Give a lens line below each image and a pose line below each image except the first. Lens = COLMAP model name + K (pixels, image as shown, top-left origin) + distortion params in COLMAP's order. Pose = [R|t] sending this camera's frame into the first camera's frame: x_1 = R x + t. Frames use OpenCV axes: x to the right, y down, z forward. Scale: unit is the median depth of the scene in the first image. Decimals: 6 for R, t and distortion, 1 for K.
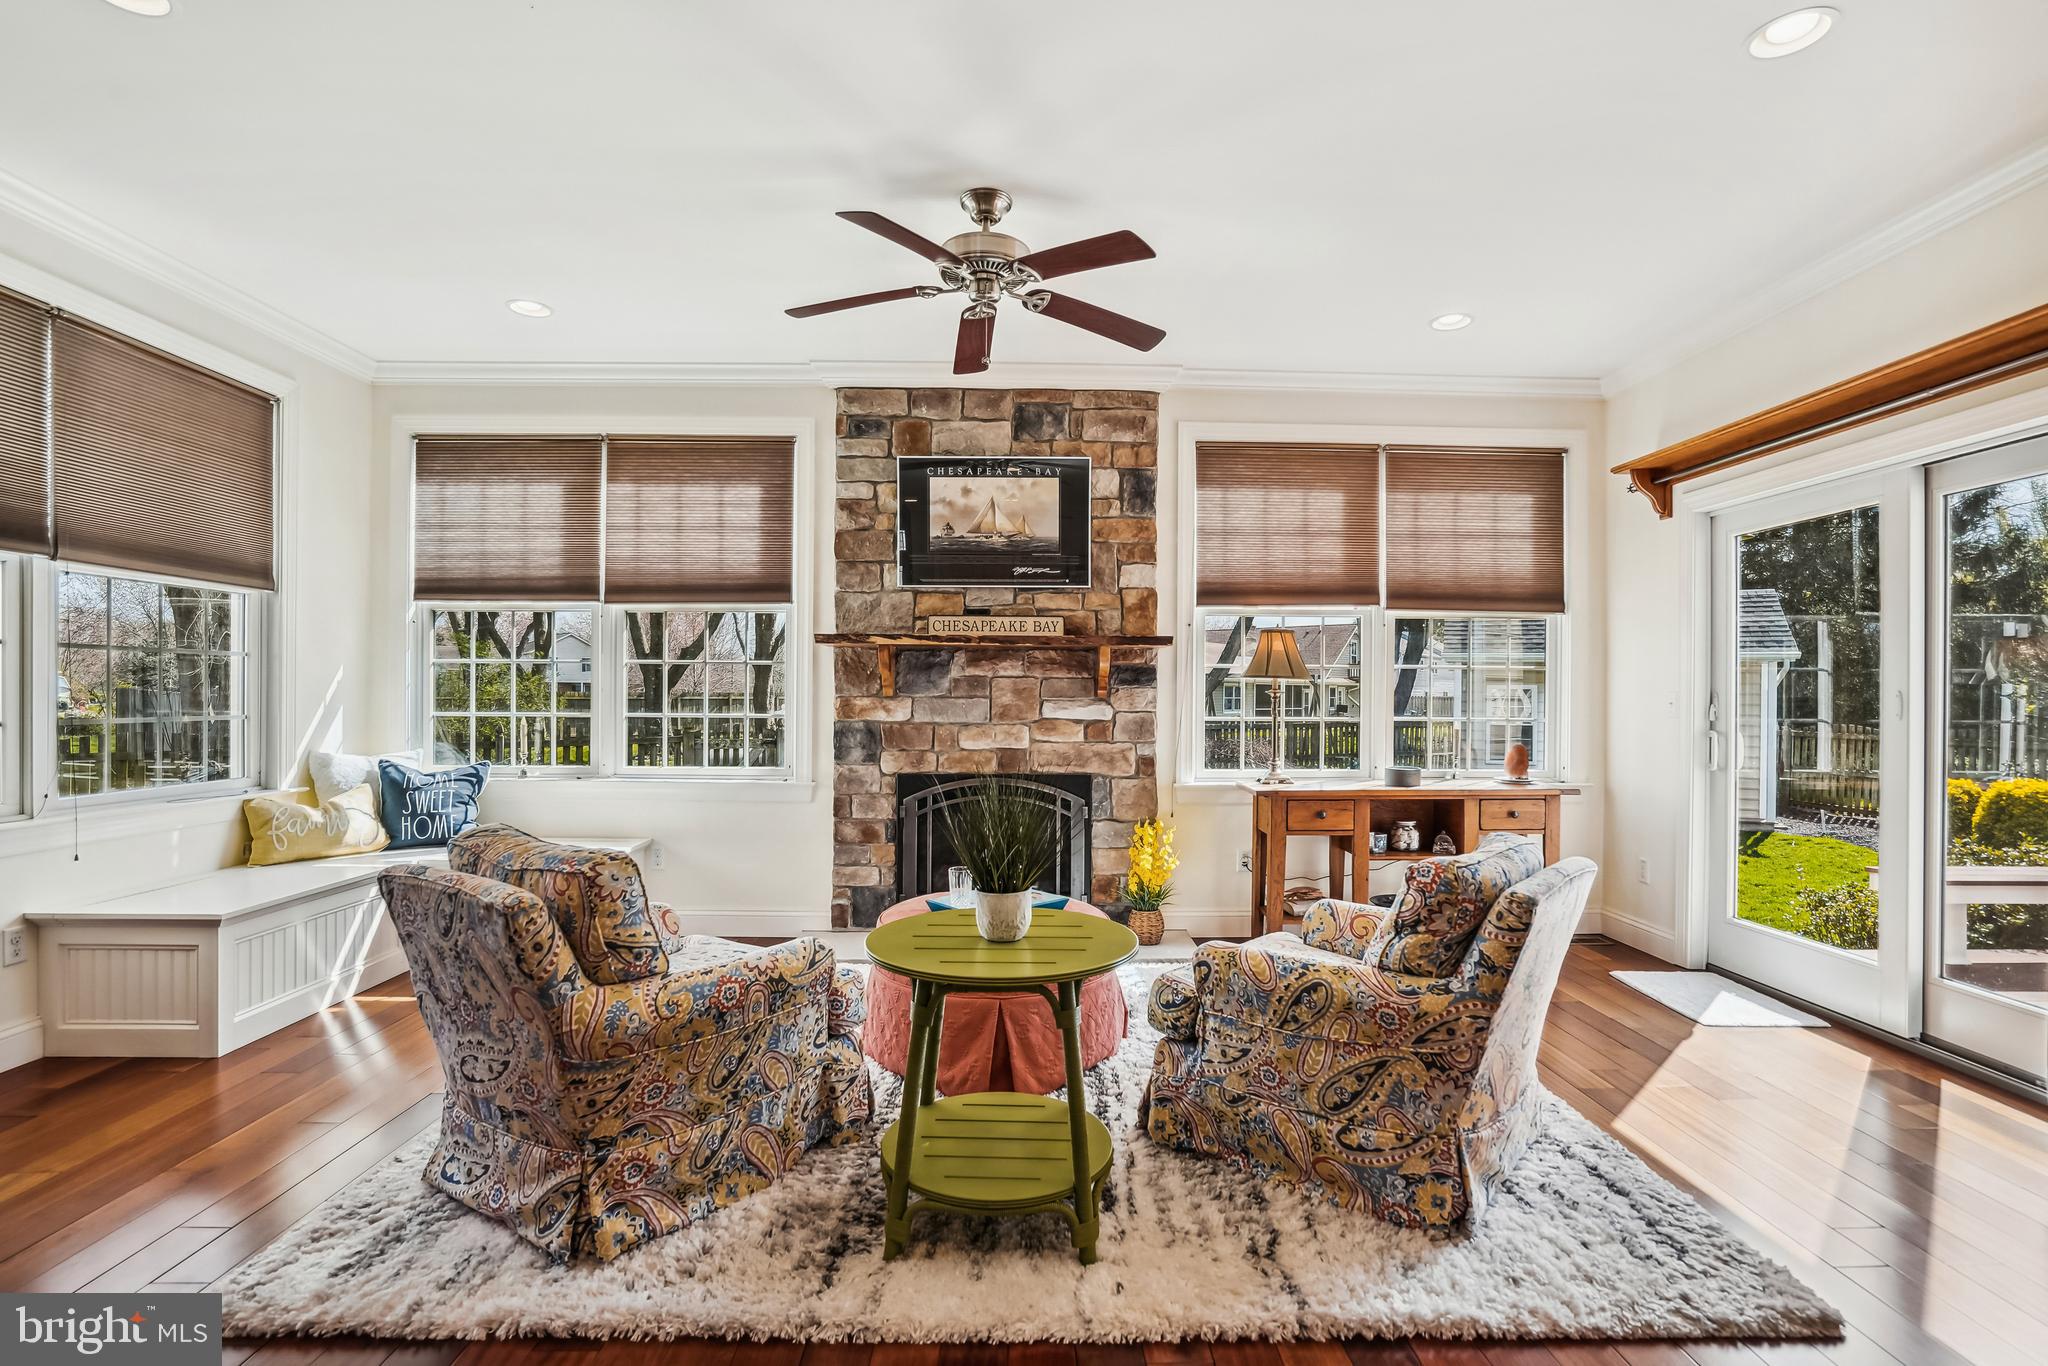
lens RADIAL K [[950.5, 0, 1028.0], [0, 950.5, 694.6], [0, 0, 1]] dist [-0.050313, 0.026999]
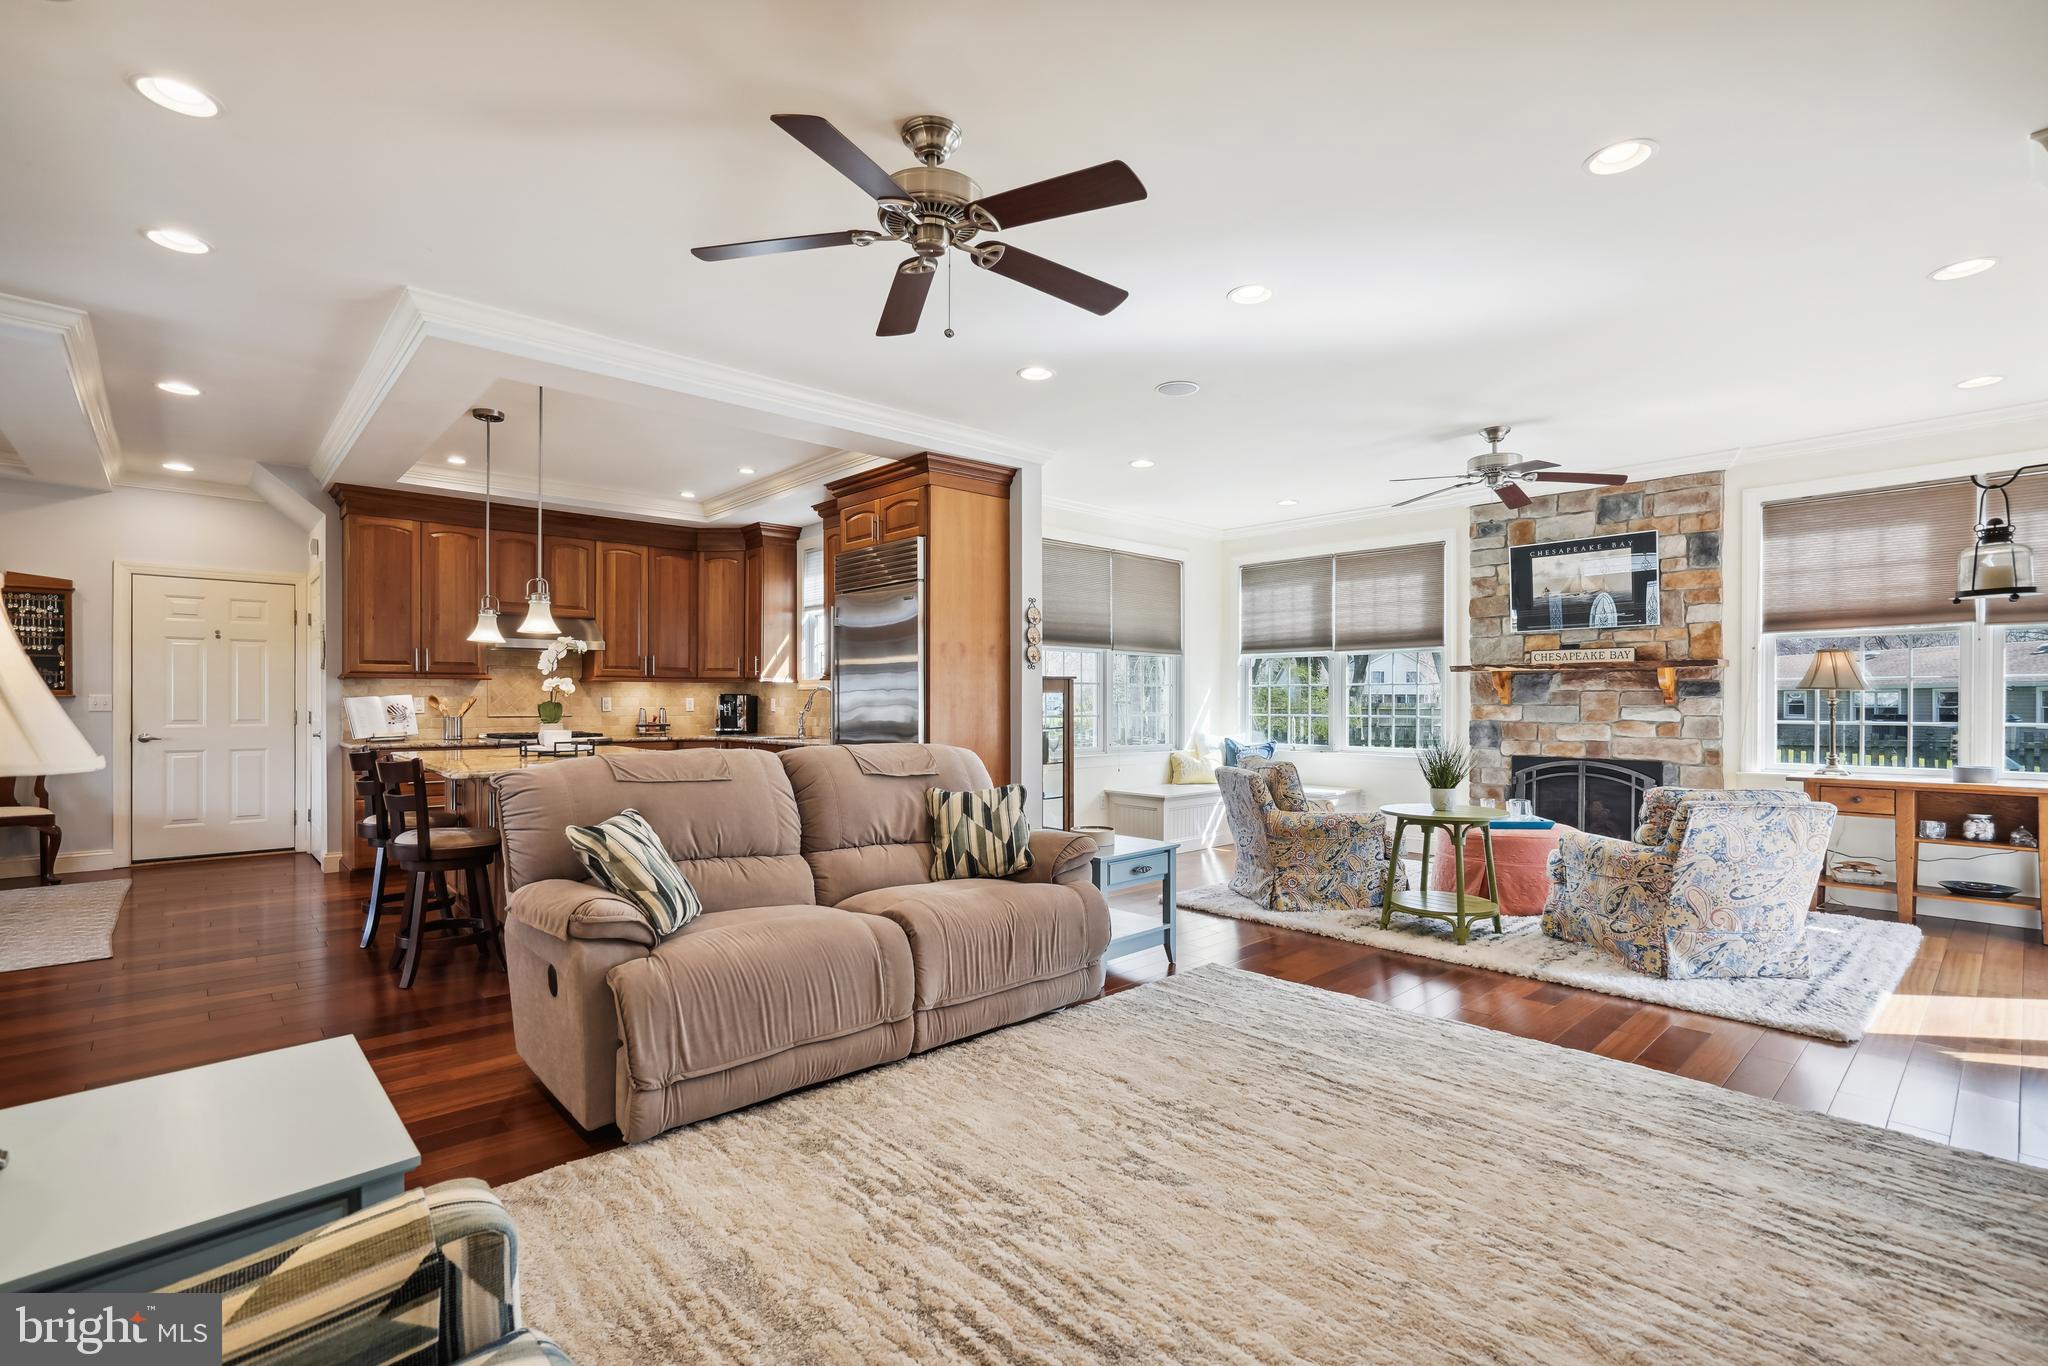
lens RADIAL K [[930.0, 0, 1016.2], [0, 930.0, 696.5], [0, 0, 1]] dist [-0.049871, 0.016433]
pose [[0.658231, -0.008146, -0.752772, 0.444230], [0.001081, 0.999951, -0.009876, 0.002595], [0.752815, 0.005687, 0.658207, -0.563205]]
